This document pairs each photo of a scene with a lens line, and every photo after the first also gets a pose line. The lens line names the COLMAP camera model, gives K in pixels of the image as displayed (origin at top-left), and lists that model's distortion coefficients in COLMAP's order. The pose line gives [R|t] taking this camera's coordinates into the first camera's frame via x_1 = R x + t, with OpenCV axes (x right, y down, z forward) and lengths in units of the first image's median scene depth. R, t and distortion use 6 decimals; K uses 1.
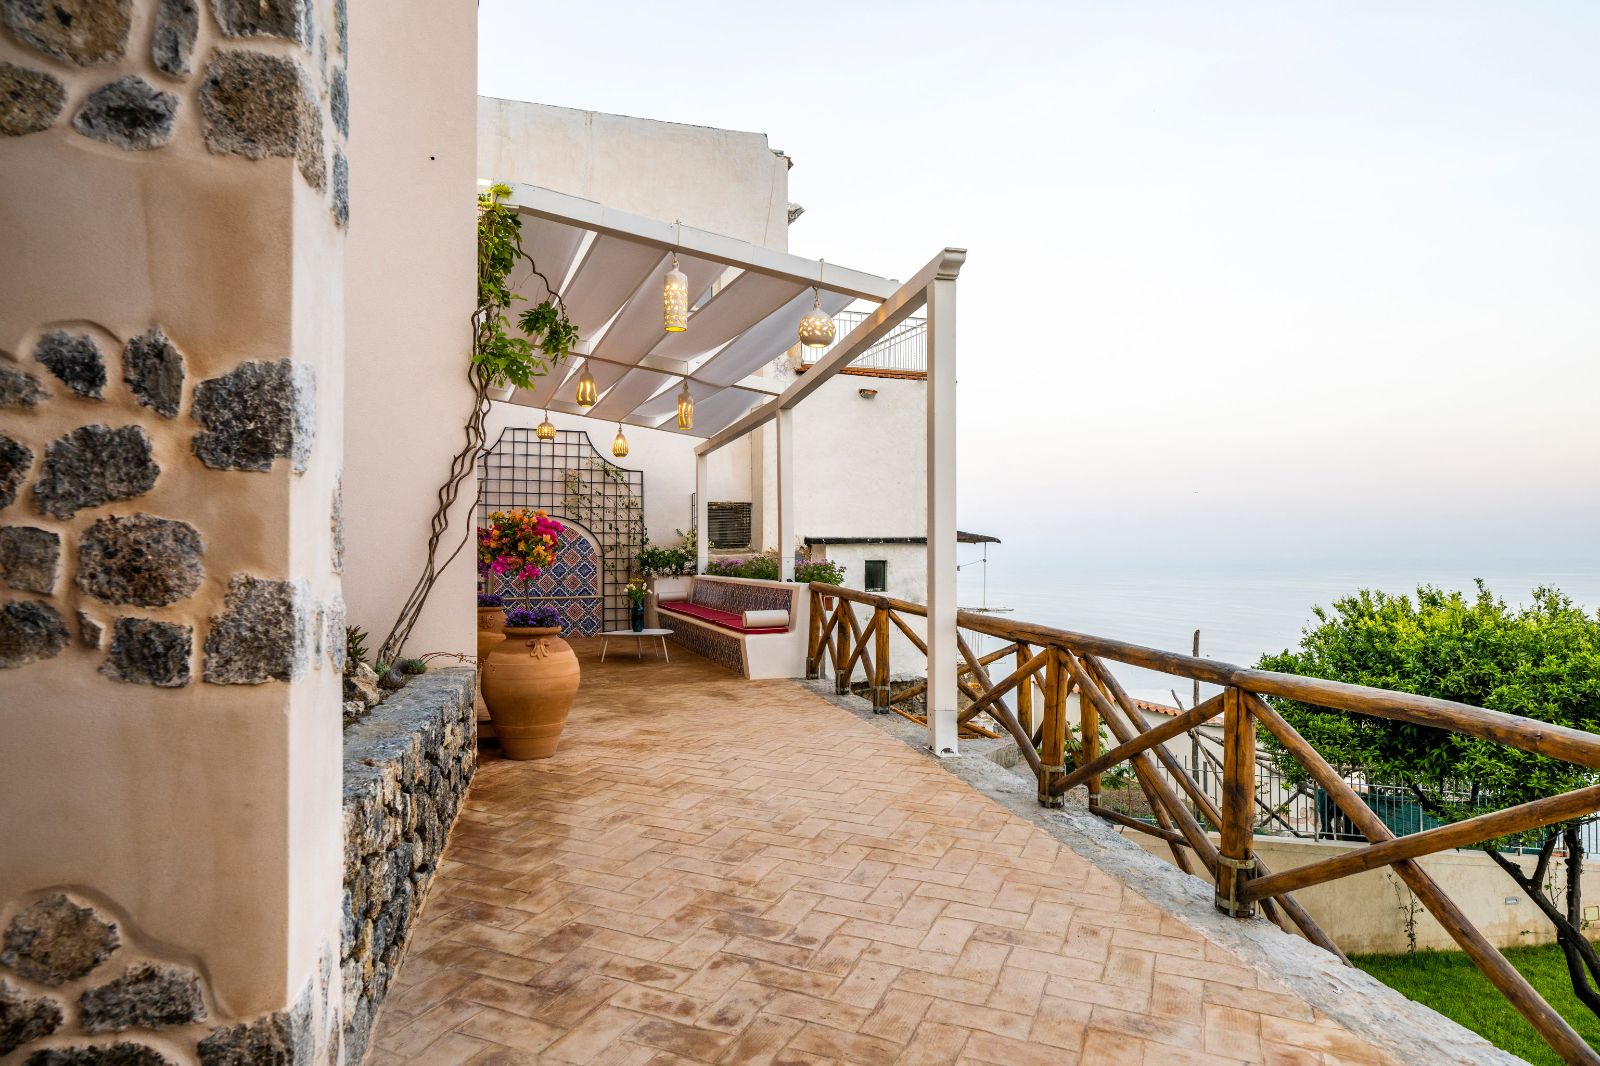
lens RADIAL K [[994.8, 0, 800.2], [0, 994.8, 559.4], [0, 0, 1]] dist [-0.002615, -0.000677]
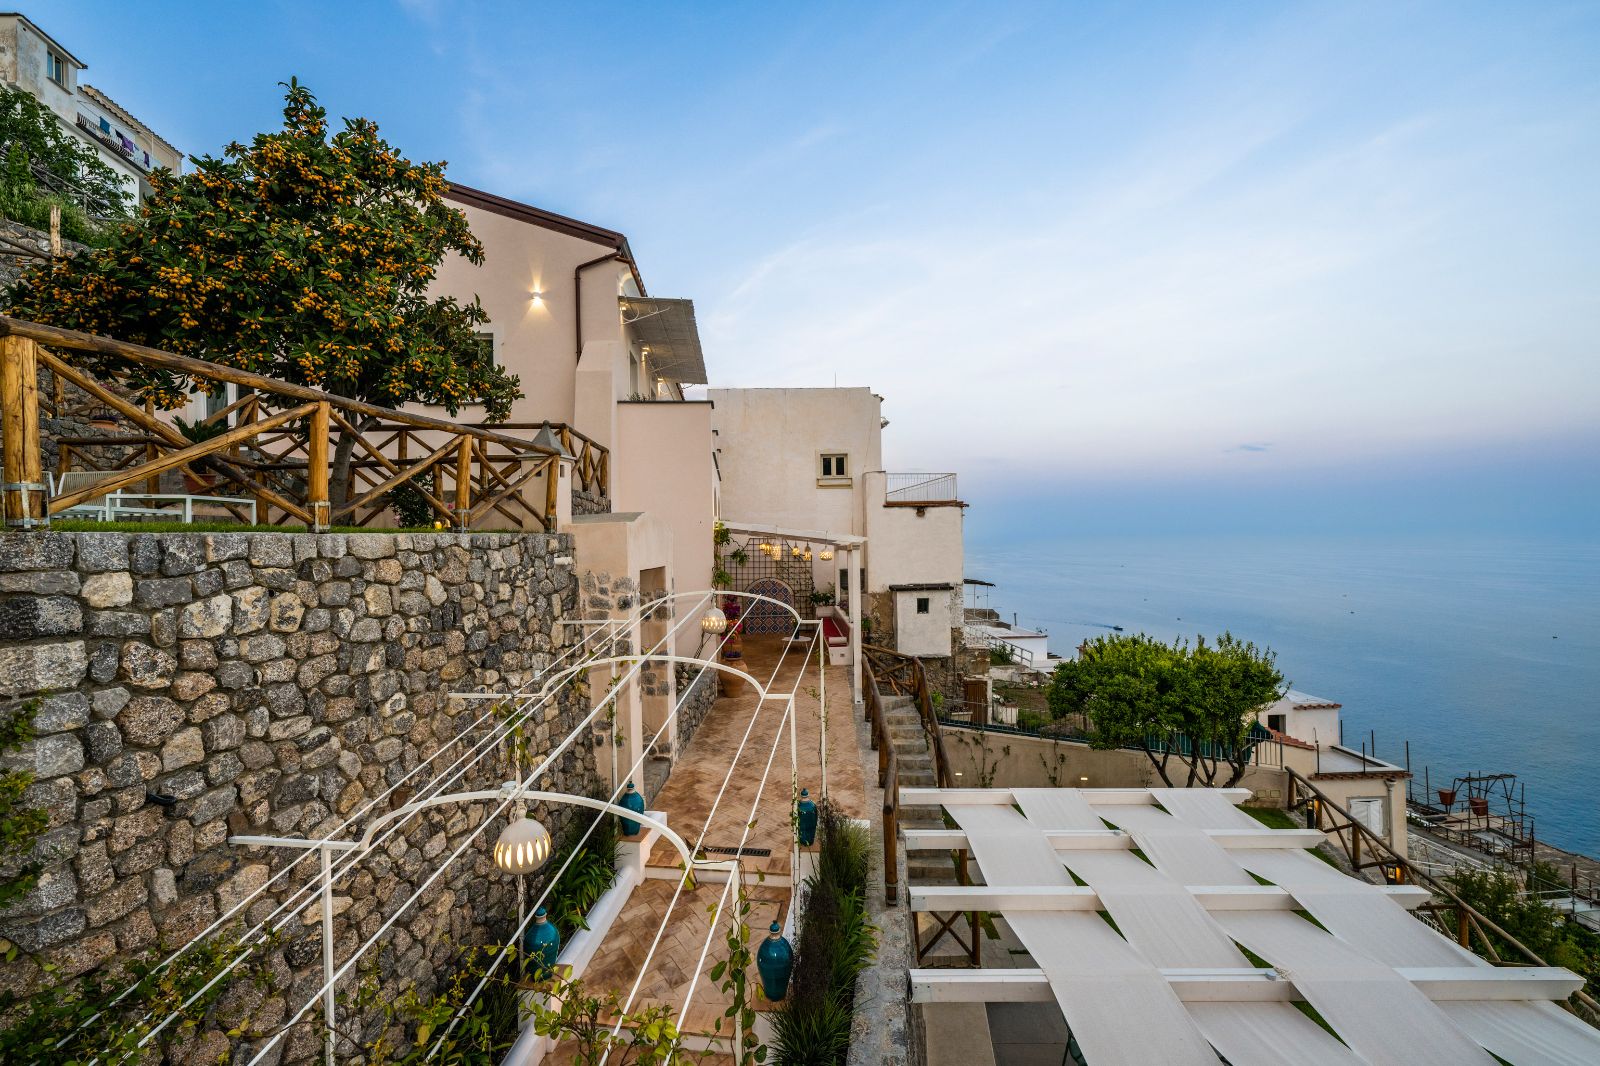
lens RADIAL K [[795.2, 0, 800.0], [0, 795.2, 533.0], [0, 0, 1]] dist [-0.004055, -0.000920]
pose [[0.954983, -0.011739, -0.296429, 0.744592], [0.020865, 0.999400, 0.027640, -0.421502], [0.295927, -0.032581, 0.954655, -1.468184]]
